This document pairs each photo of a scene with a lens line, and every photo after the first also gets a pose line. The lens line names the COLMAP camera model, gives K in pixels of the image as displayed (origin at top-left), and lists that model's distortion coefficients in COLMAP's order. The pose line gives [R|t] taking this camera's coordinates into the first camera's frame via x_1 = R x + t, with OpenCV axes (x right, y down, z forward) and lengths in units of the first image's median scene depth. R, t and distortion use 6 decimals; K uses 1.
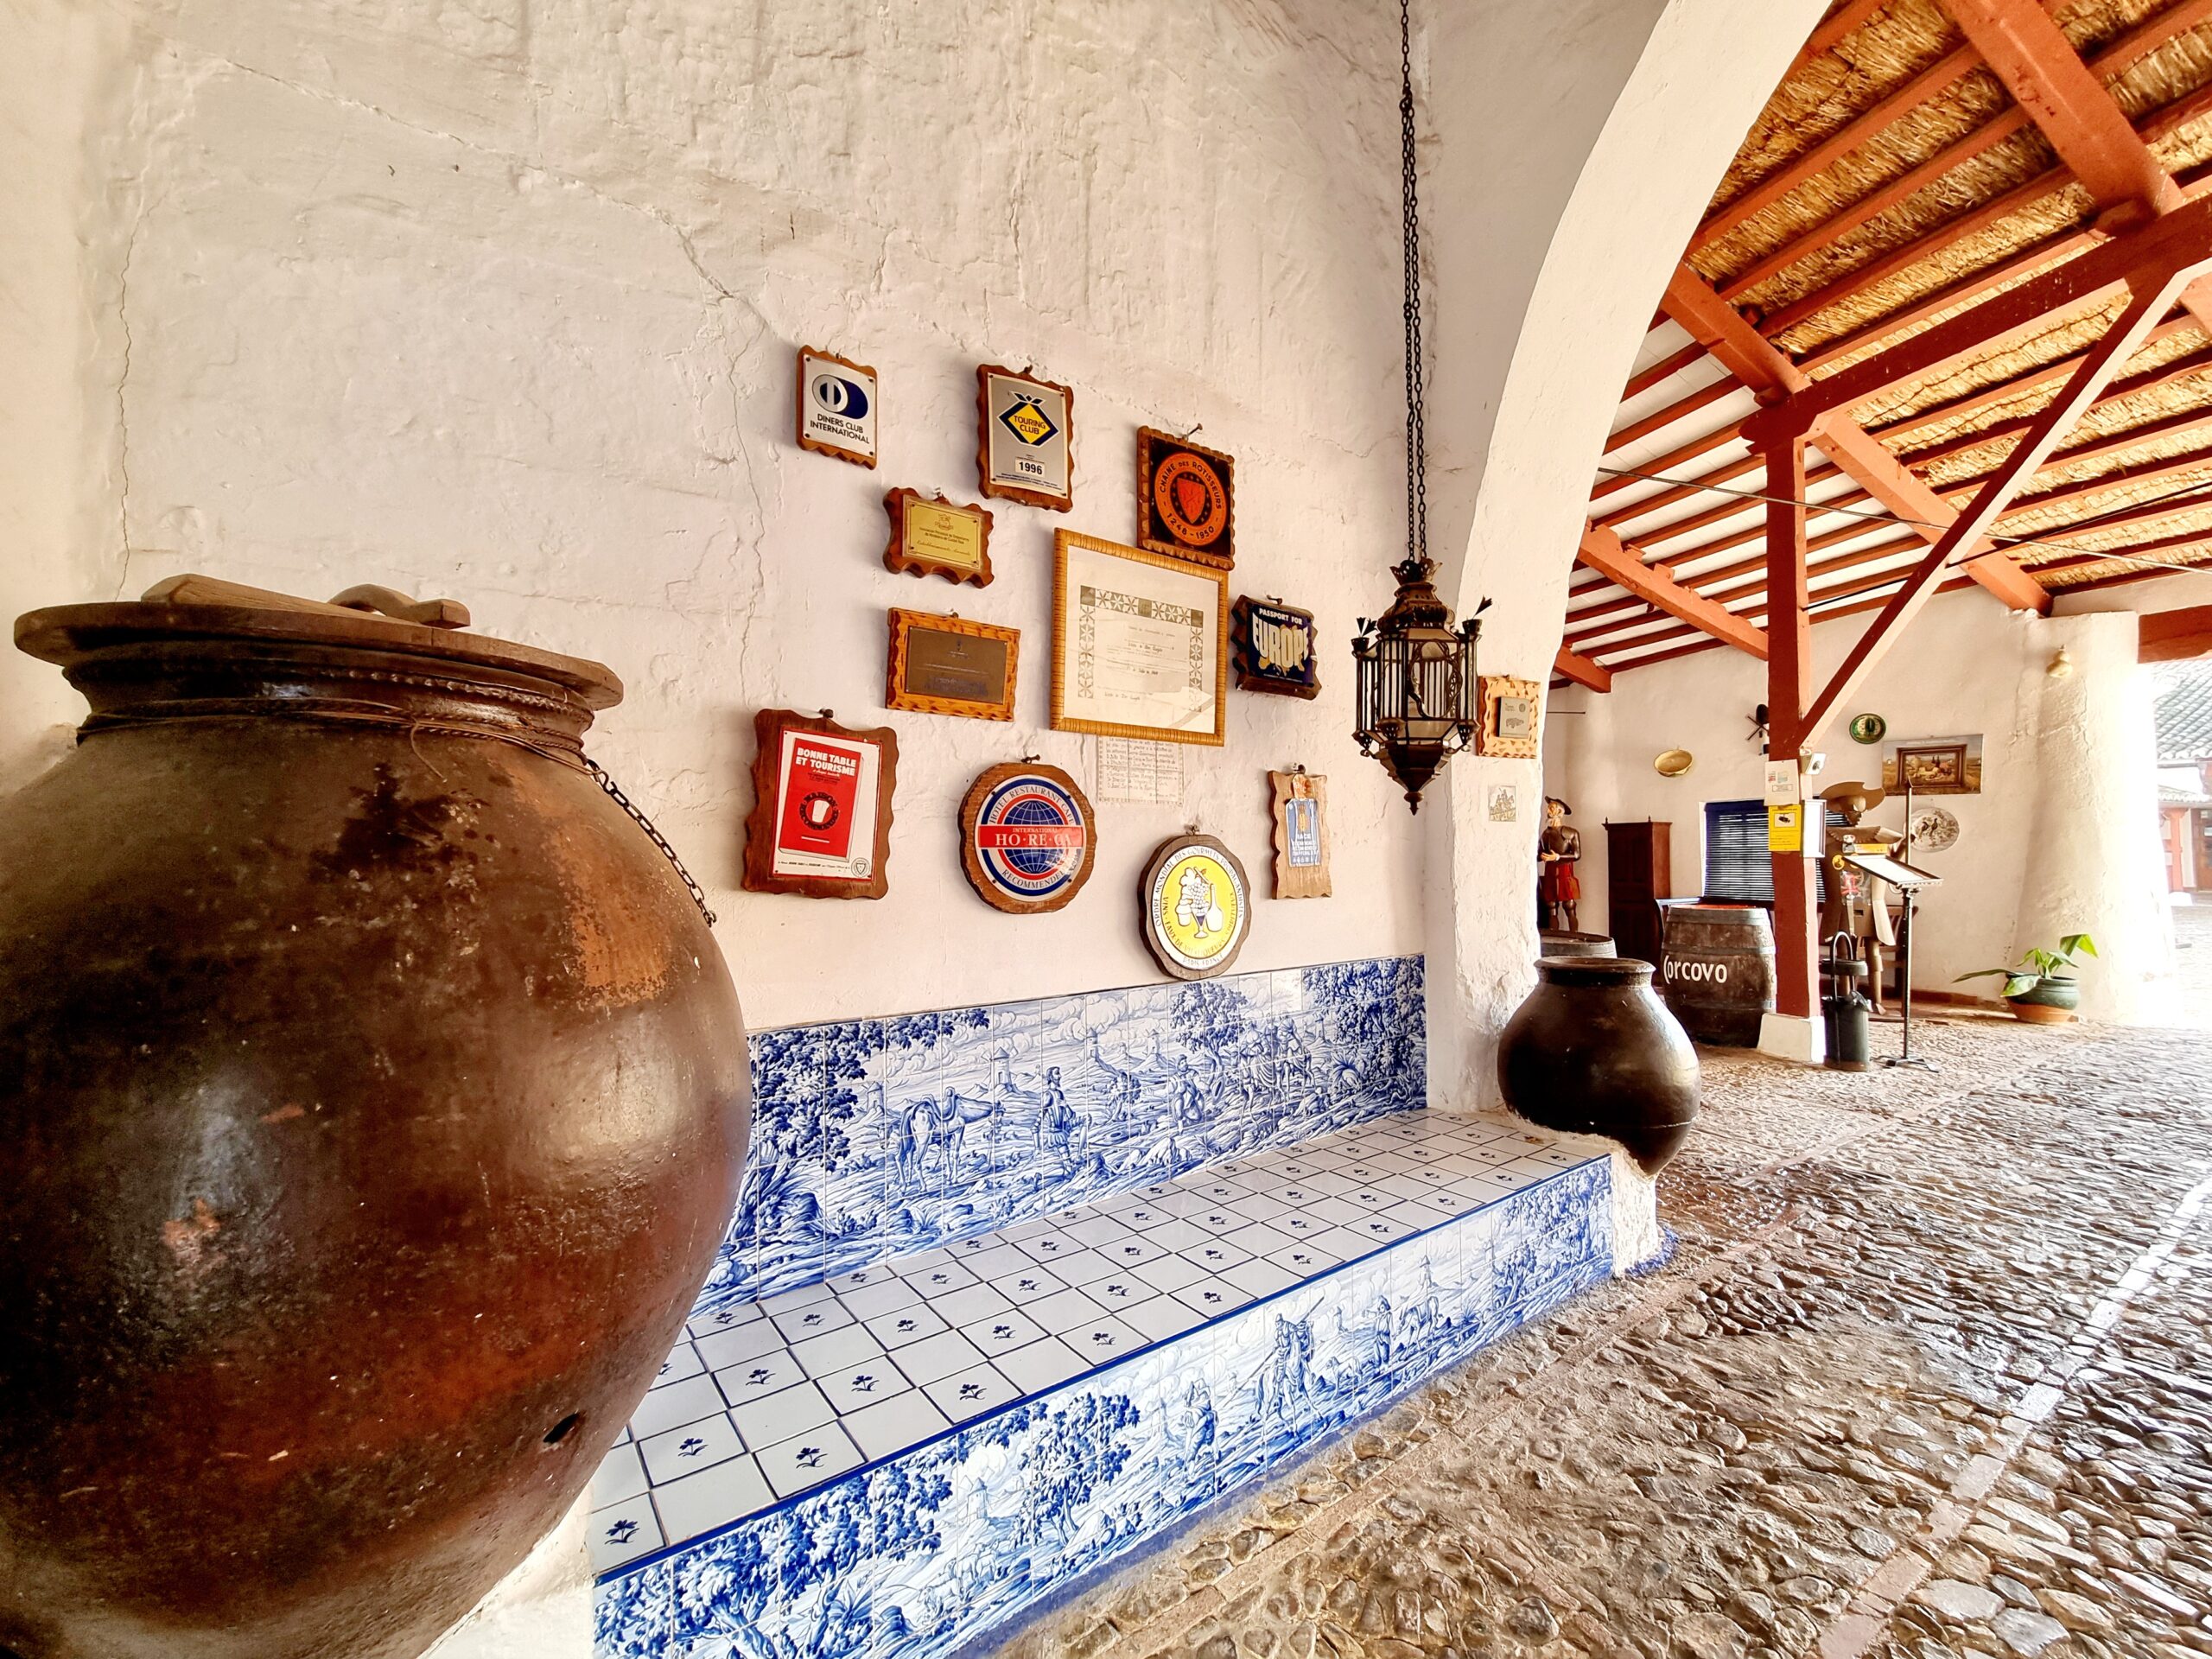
lens RADIAL K [[905.3, 0, 1113.8], [0, 905.3, 833.8], [0, 0, 1]] dist [0.006425, -0.003841]
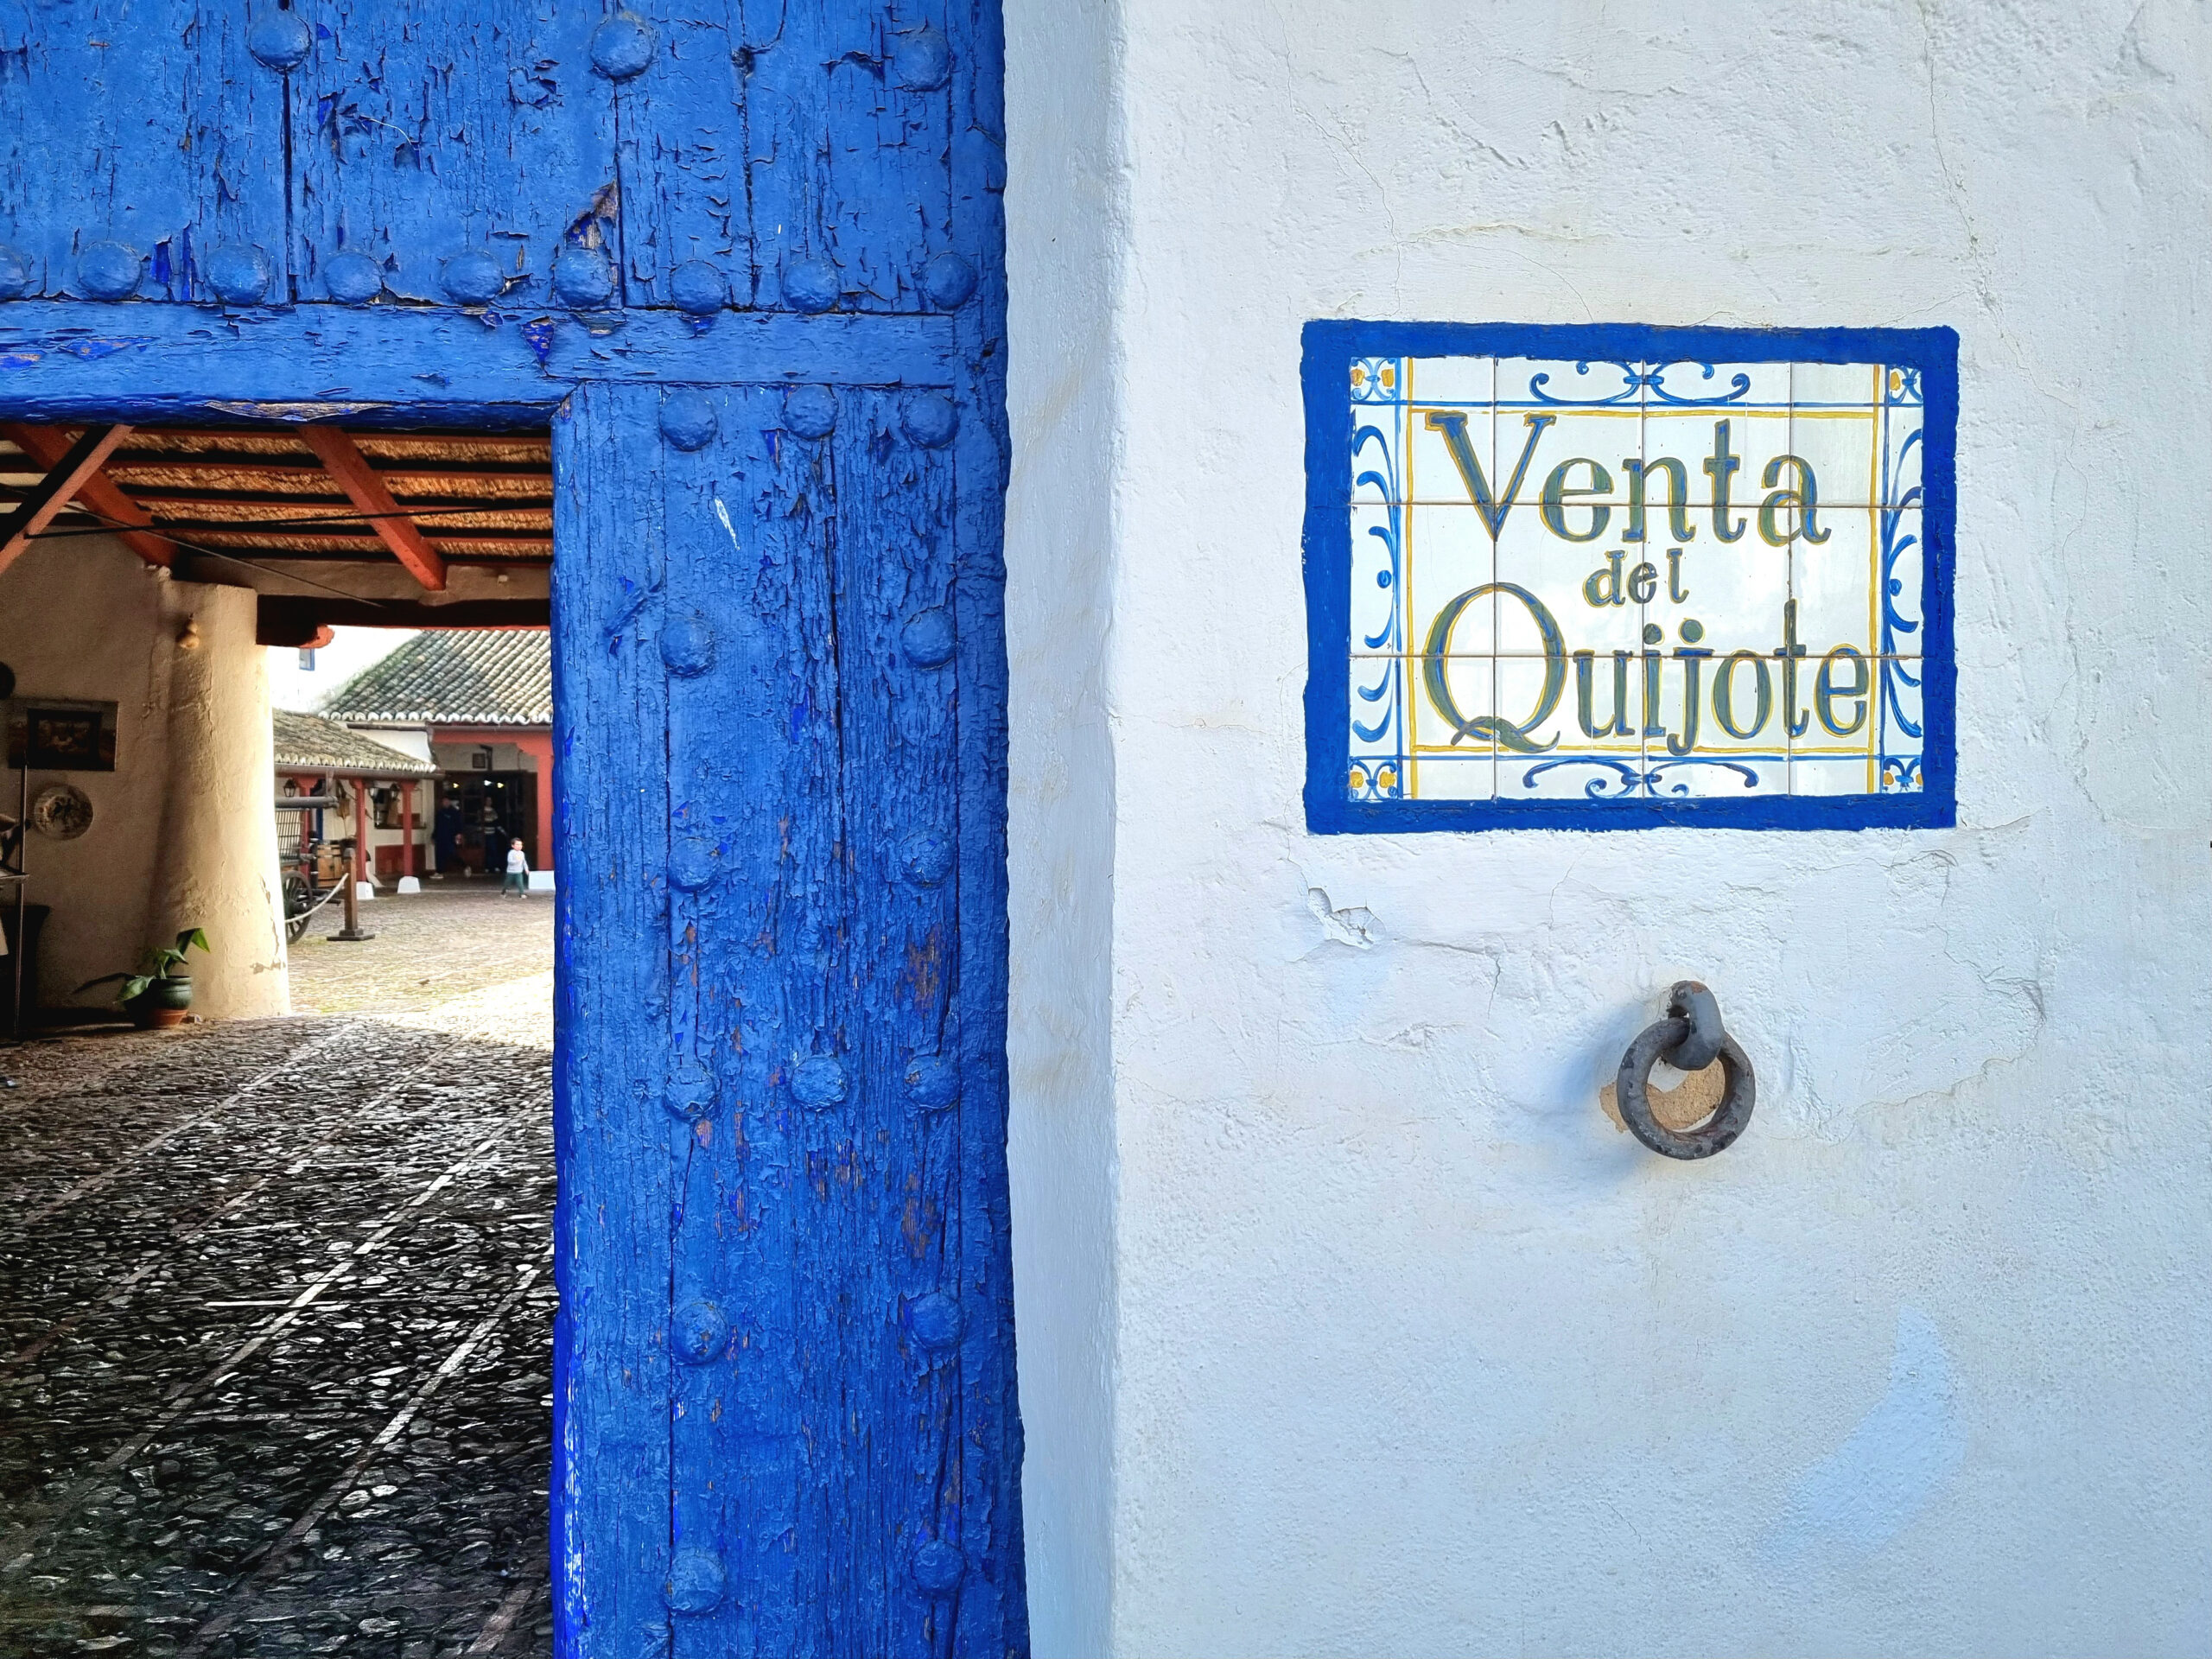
lens RADIAL K [[1670.1, 0, 1118.7], [0, 1670.1, 846.2], [0, 0, 1]] dist [0.053844, -0.020529]
pose [[0.345590, -0.009968, 0.938333, -0.464677], [-0.024136, 0.999518, 0.019507, -0.059154], [-0.938075, -0.029389, 0.345183, -0.931117]]
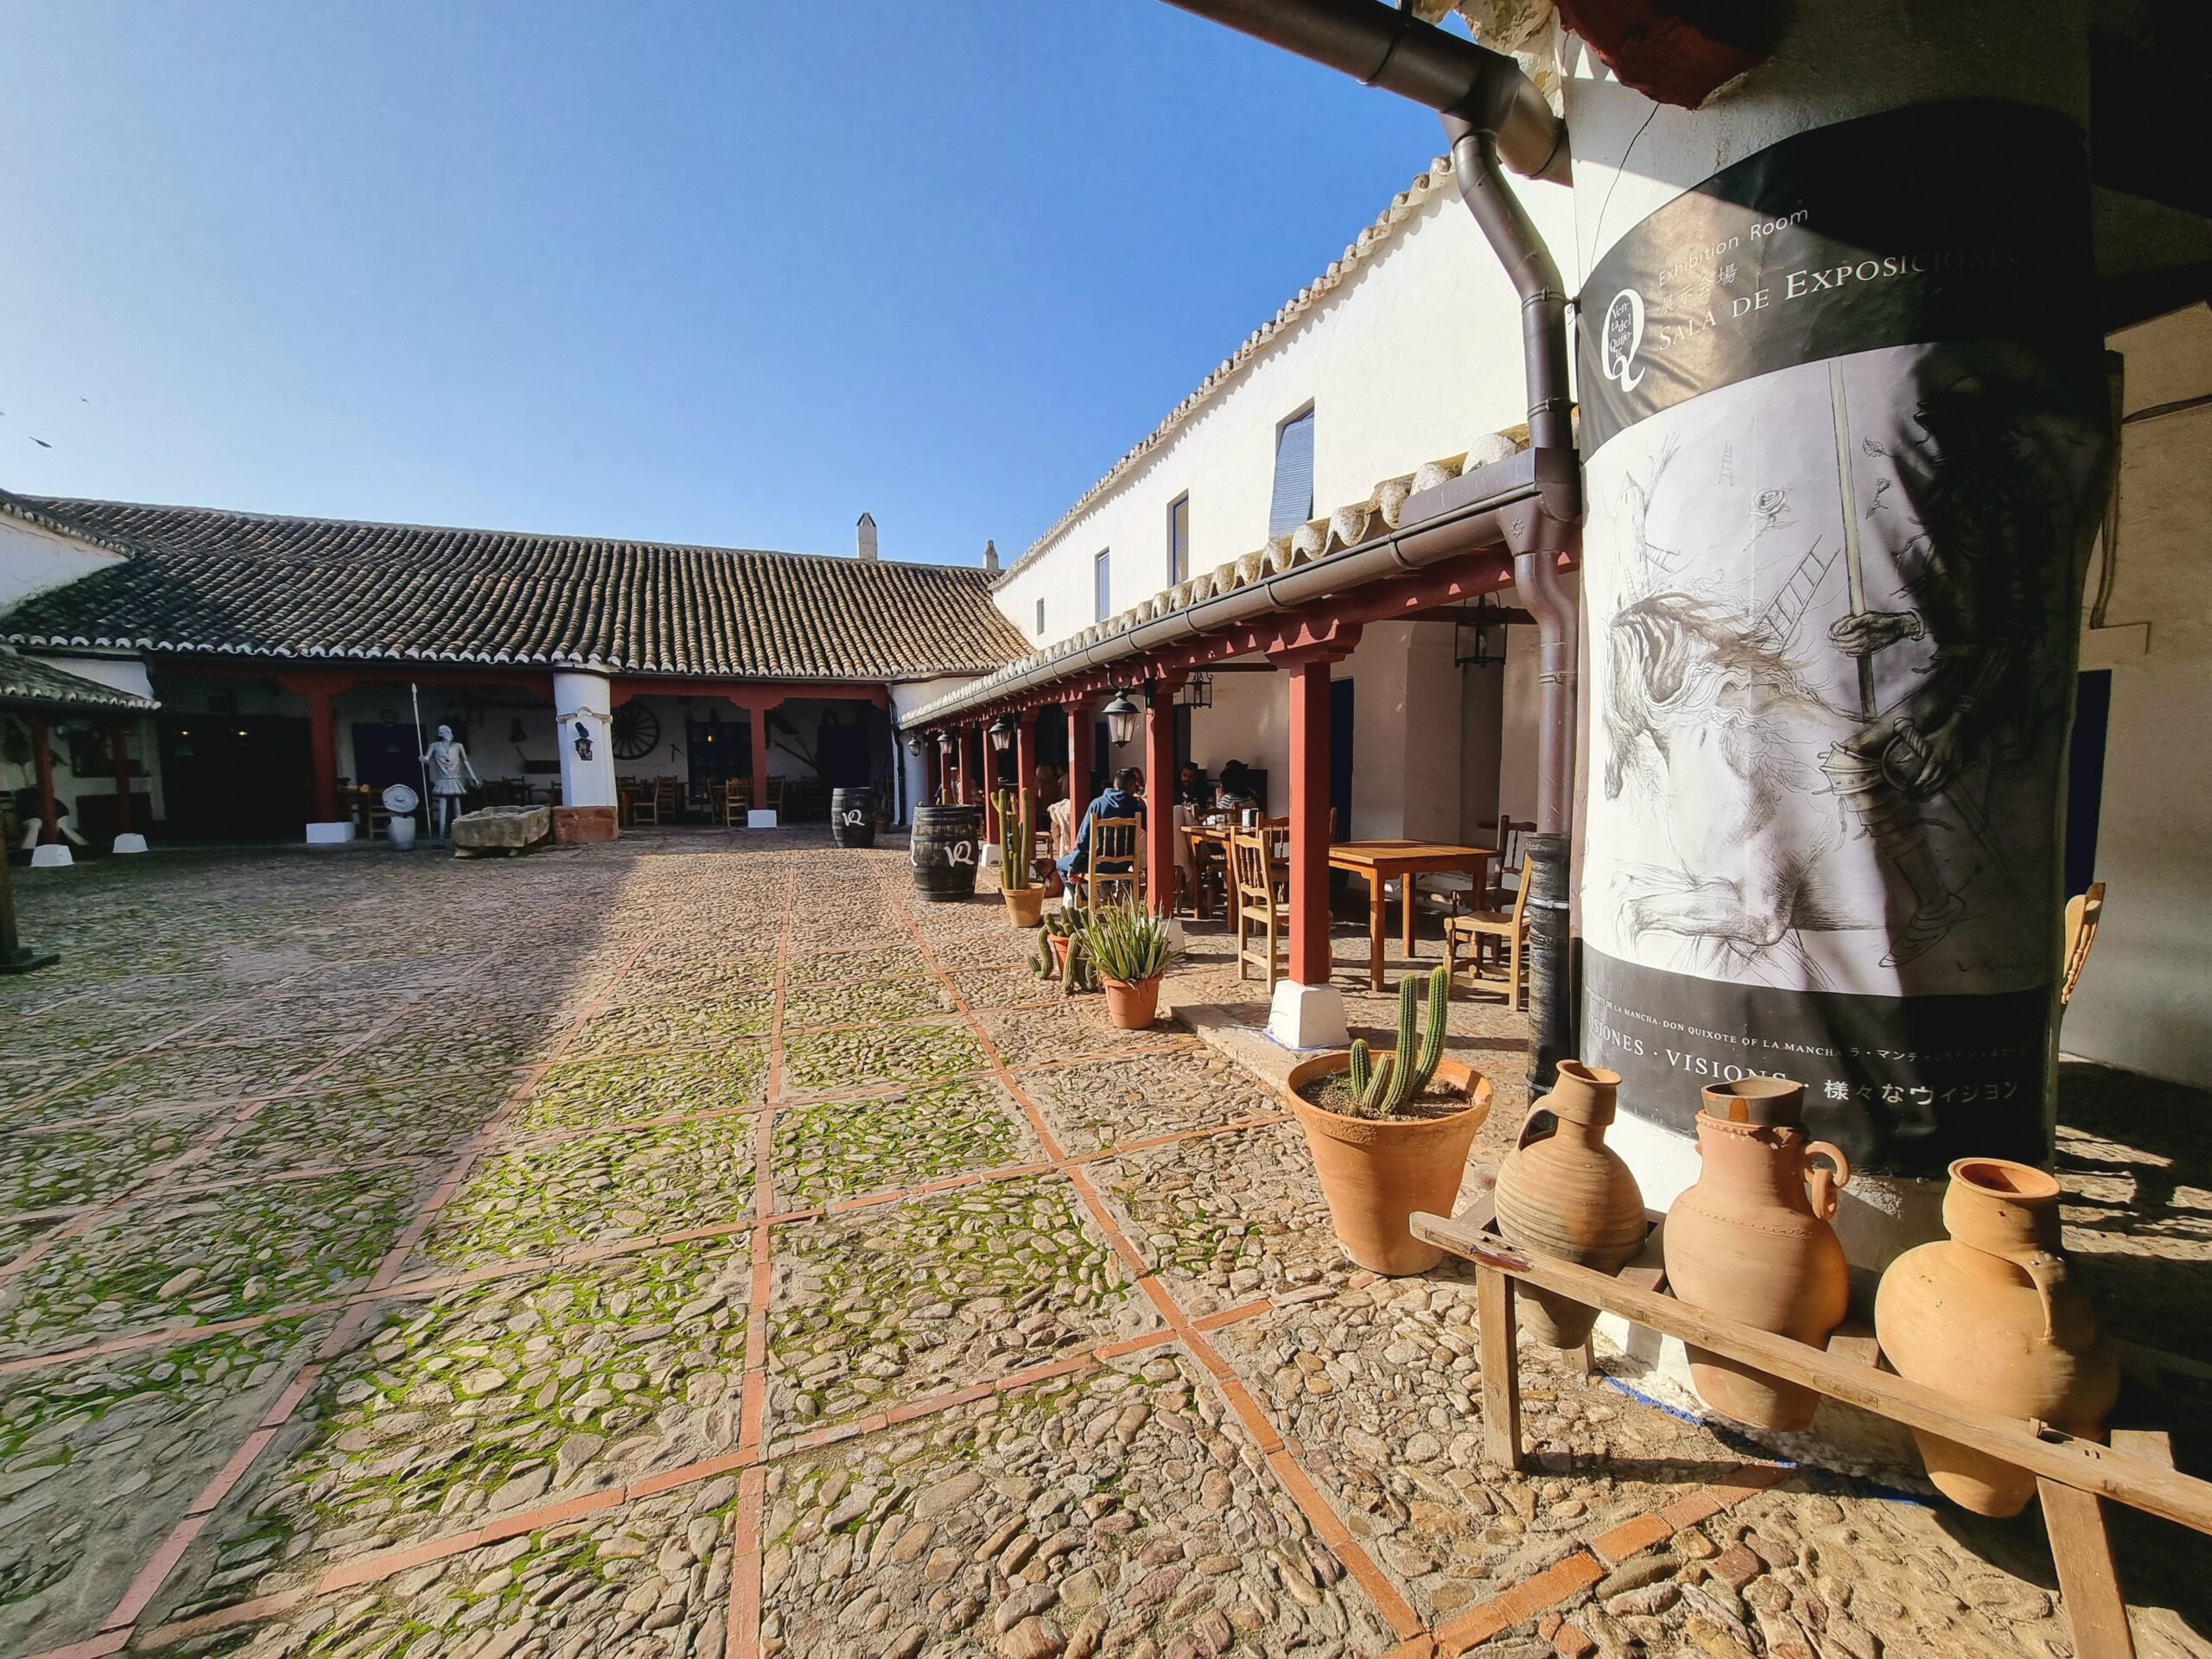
lens RADIAL K [[905.3, 0, 1111.0], [0, 905.3, 835.3], [0, 0, 1]] dist [0.006425, -0.003841]
pose [[-0.073224, -0.067993, 0.994995, 1.996803], [-0.023126, 0.997521, 0.066464, -0.002175], [-0.997047, -0.018144, -0.074615, 1.357930]]
